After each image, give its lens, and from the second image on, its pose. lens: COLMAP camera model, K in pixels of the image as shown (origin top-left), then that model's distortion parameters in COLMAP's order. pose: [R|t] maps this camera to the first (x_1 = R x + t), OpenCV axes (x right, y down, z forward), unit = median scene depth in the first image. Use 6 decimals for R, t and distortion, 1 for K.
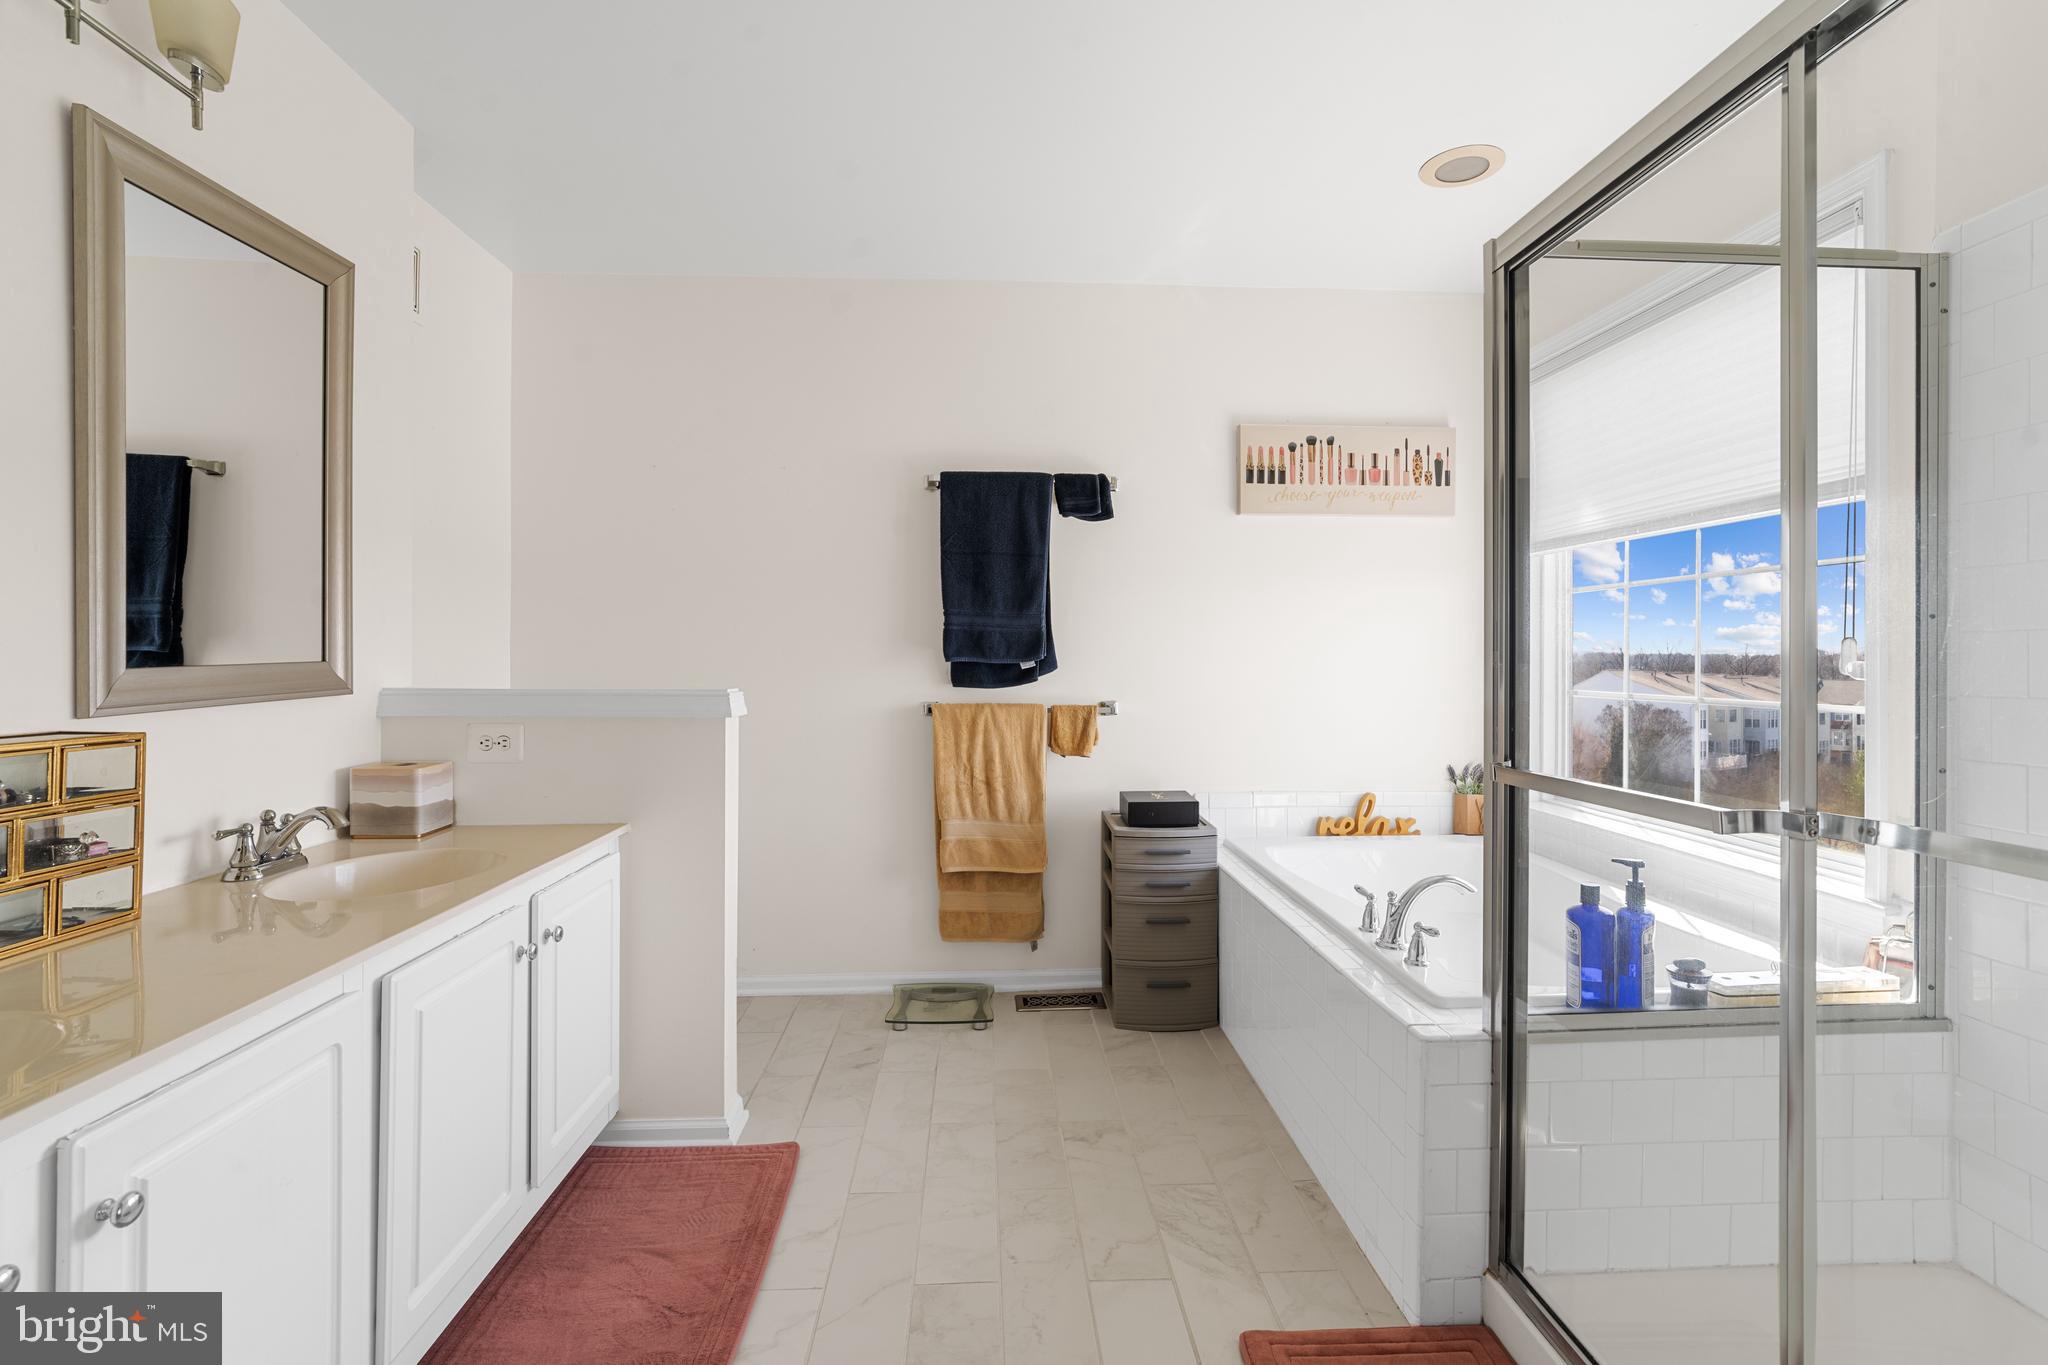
lens RADIAL K [[964.0, 0, 1028.6], [0, 964.0, 664.6], [0, 0, 1]] dist [-0.022467, 0.011659]
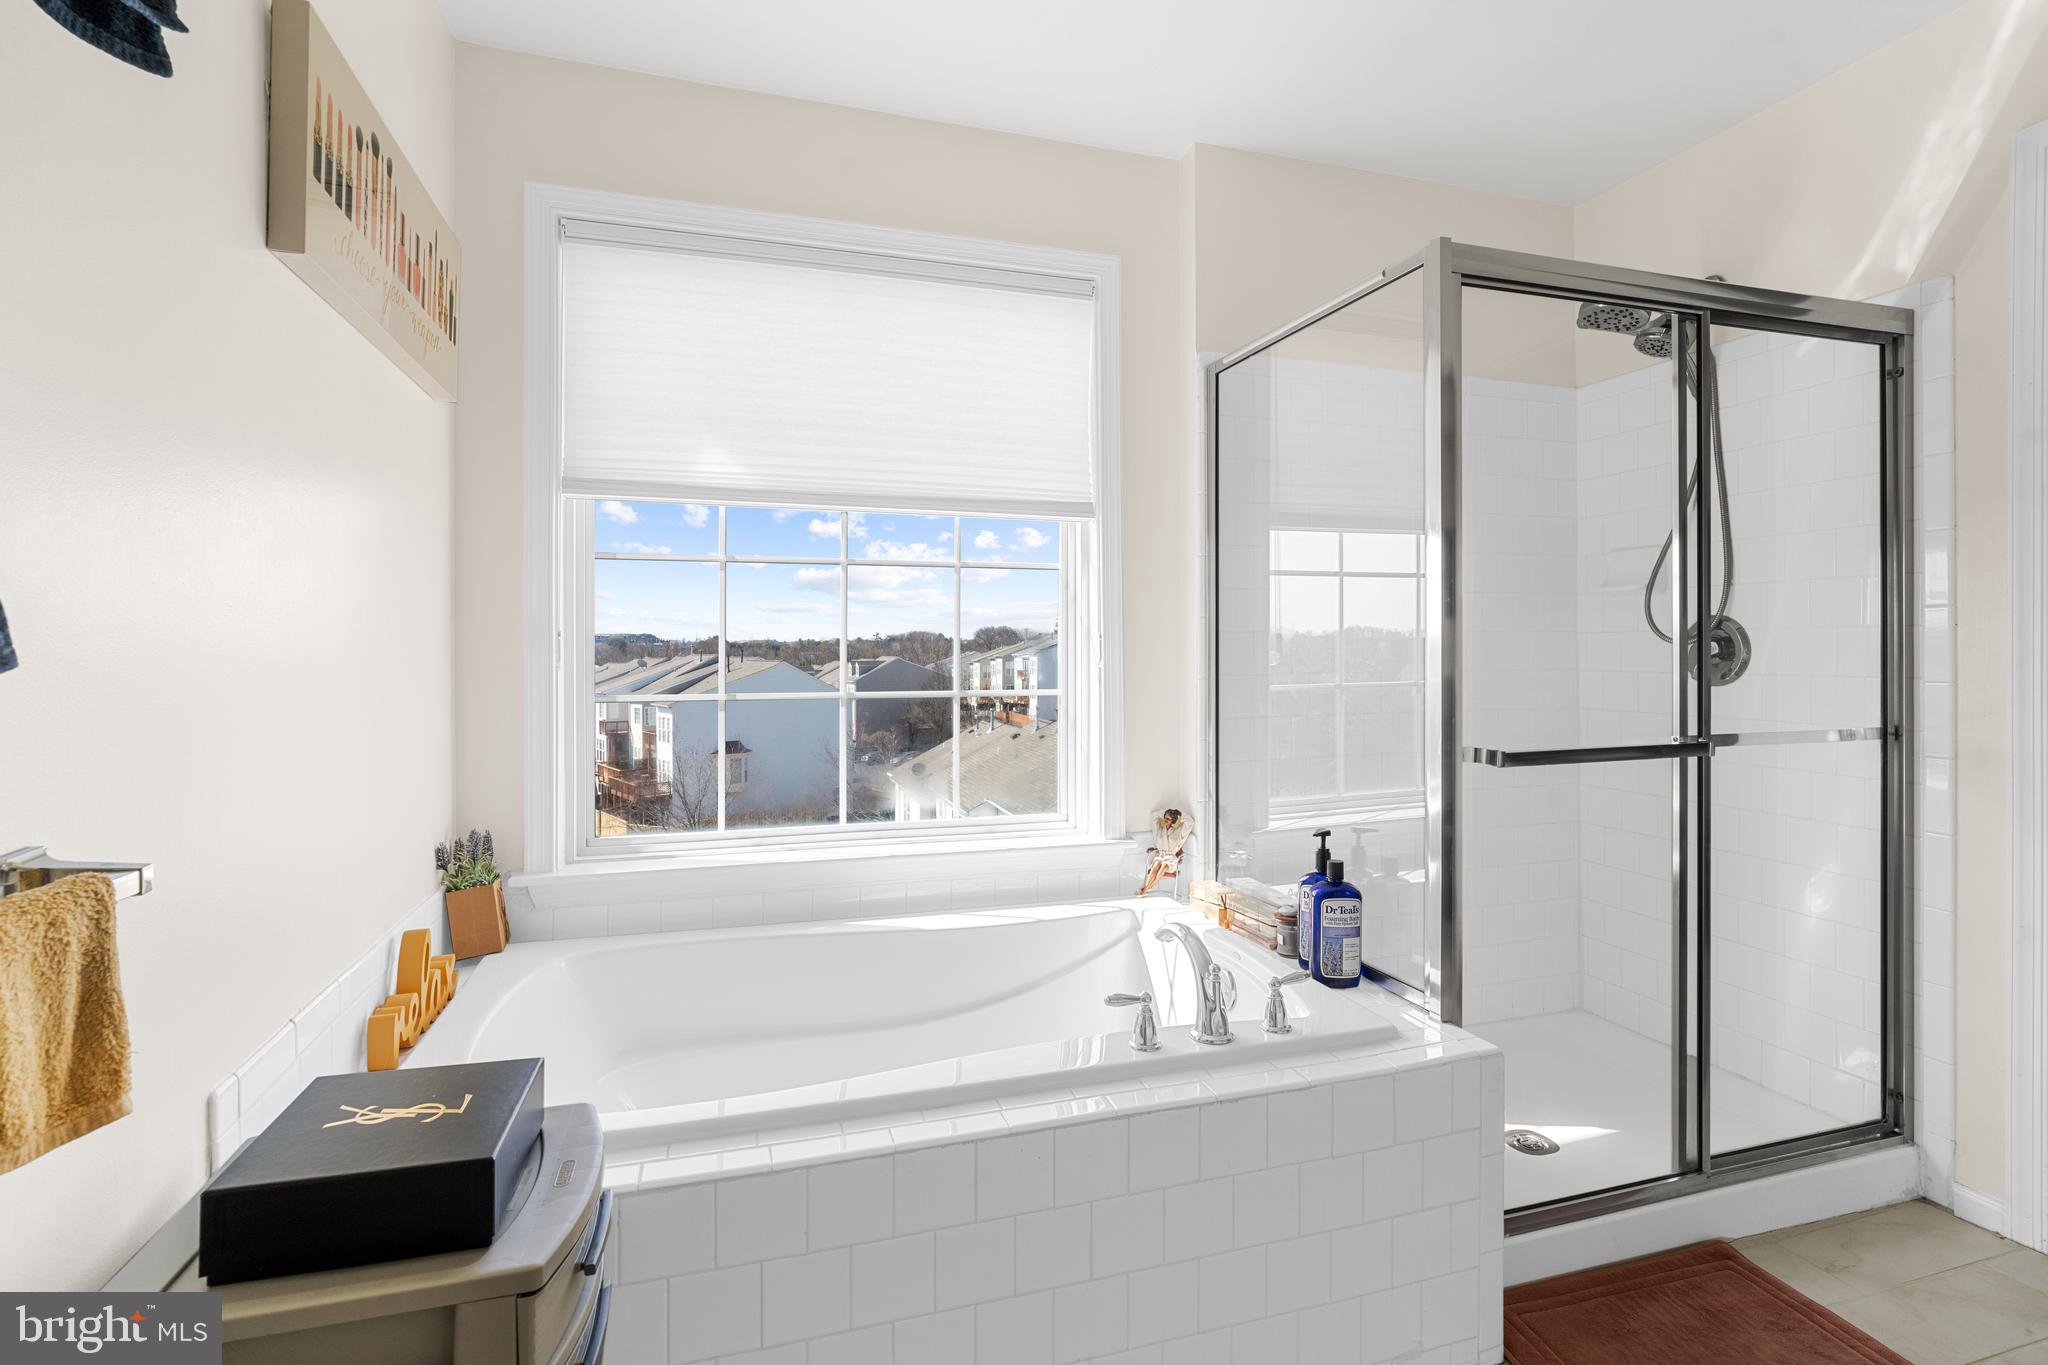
lens RADIAL K [[964.0, 0, 1038.3], [0, 964.0, 657.5], [0, 0, 1]] dist [-0.022467, 0.011659]
pose [[-0.255433, -0.009717, 0.966778, -0.268196], [0.007851, 0.999896, 0.012124, -0.011581], [-0.966795, 0.010687, -0.255330, 1.149403]]
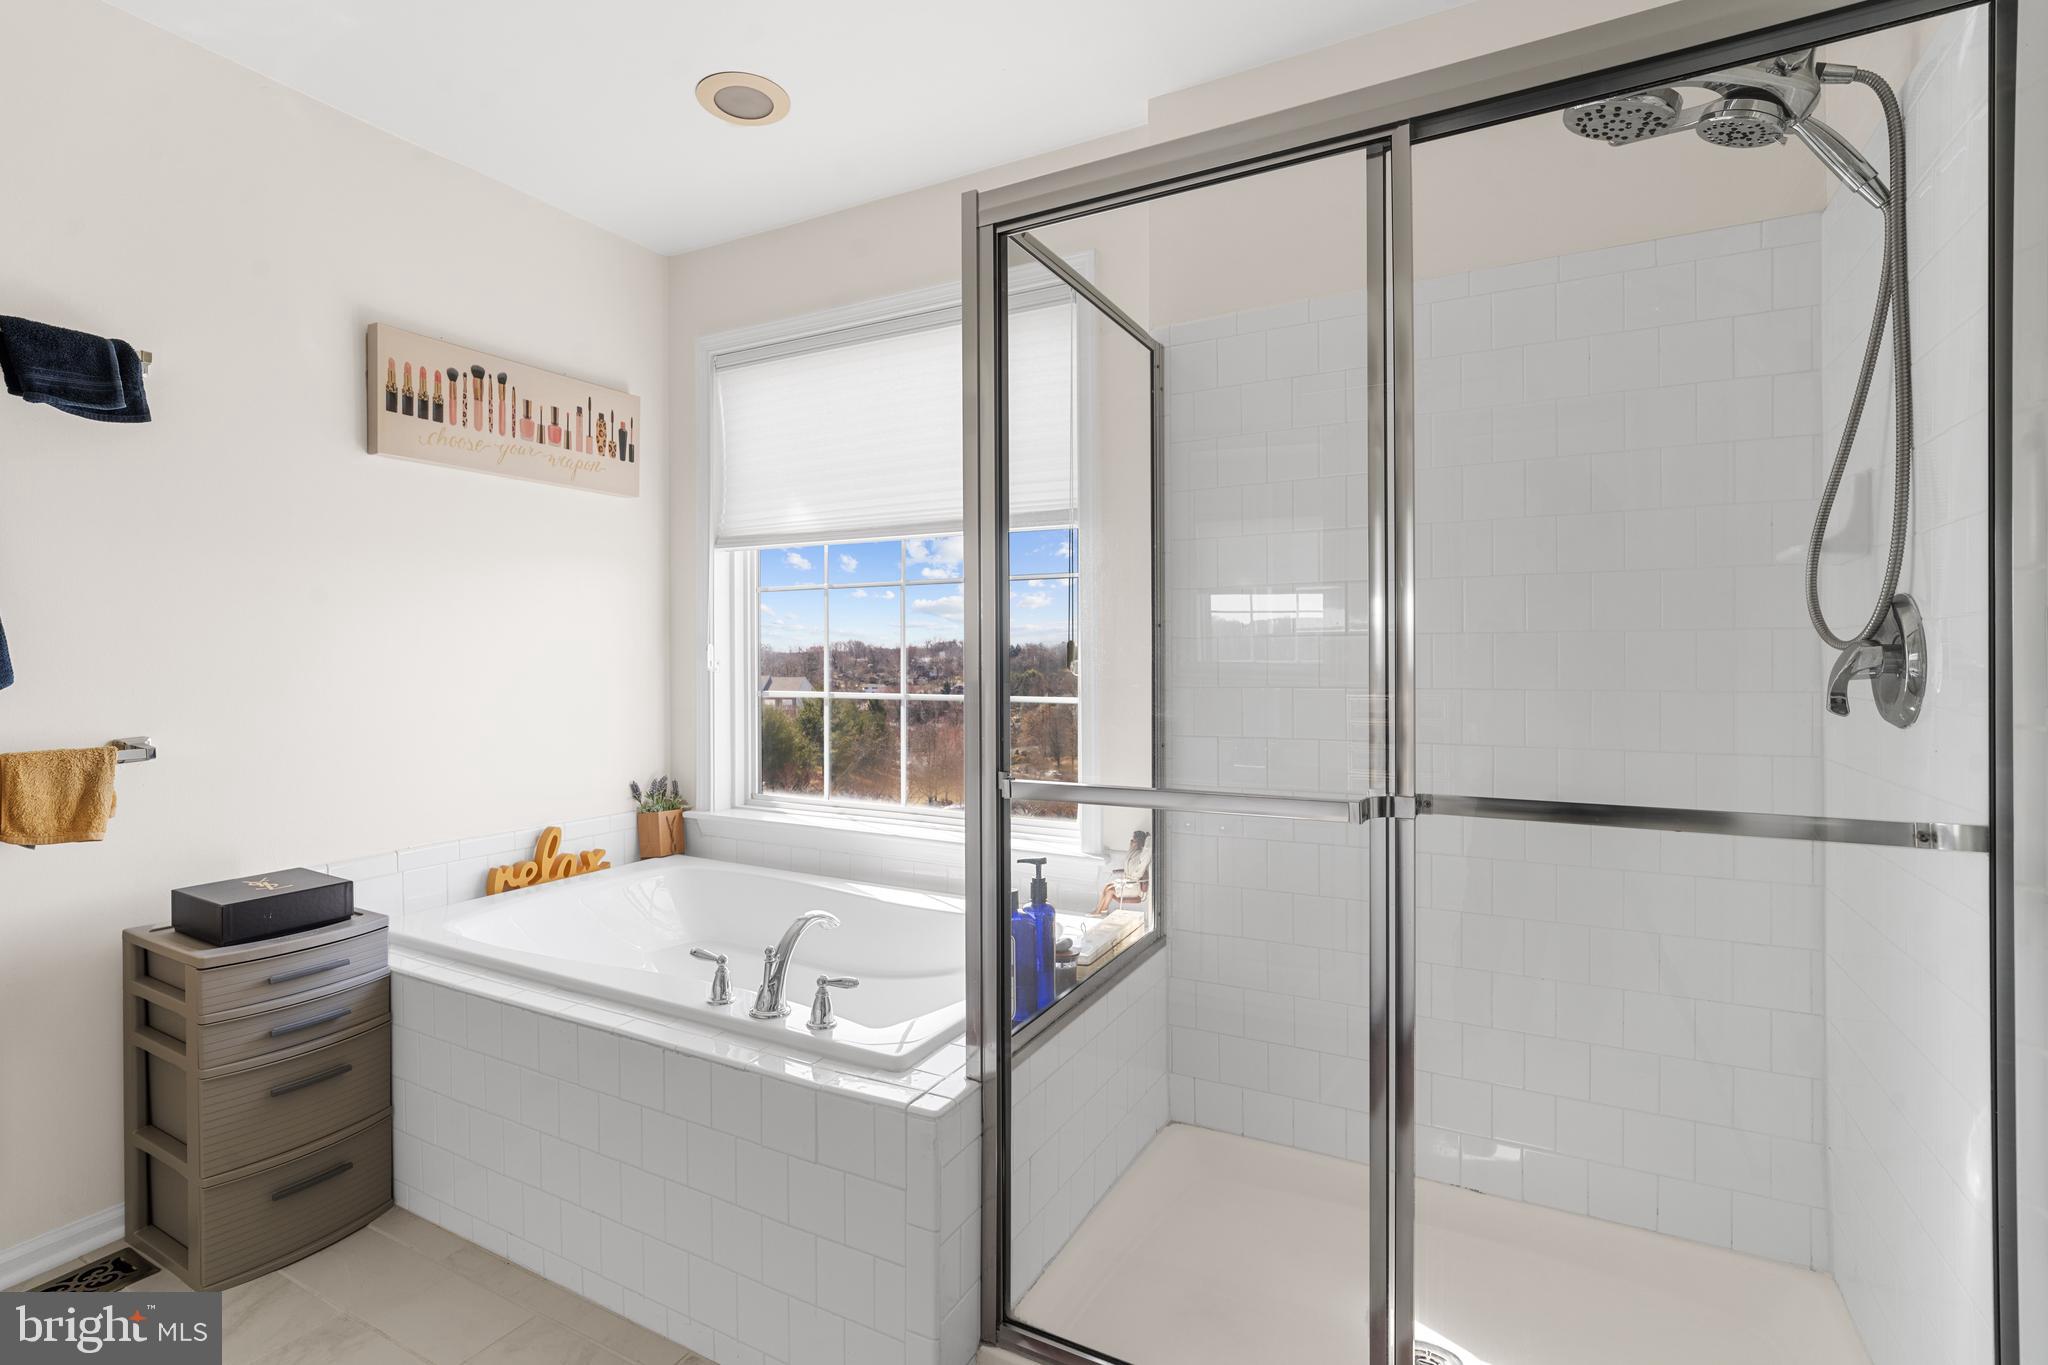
lens RADIAL K [[964.0, 0, 1026.9], [0, 964.0, 667.8], [0, 0, 1]] dist [-0.022467, 0.011659]
pose [[0.517569, -0.014293, 0.855522, -0.177842], [0.010337, 0.999892, 0.010452, -0.006519], [-0.855579, 0.003435, 0.517660, 0.339303]]
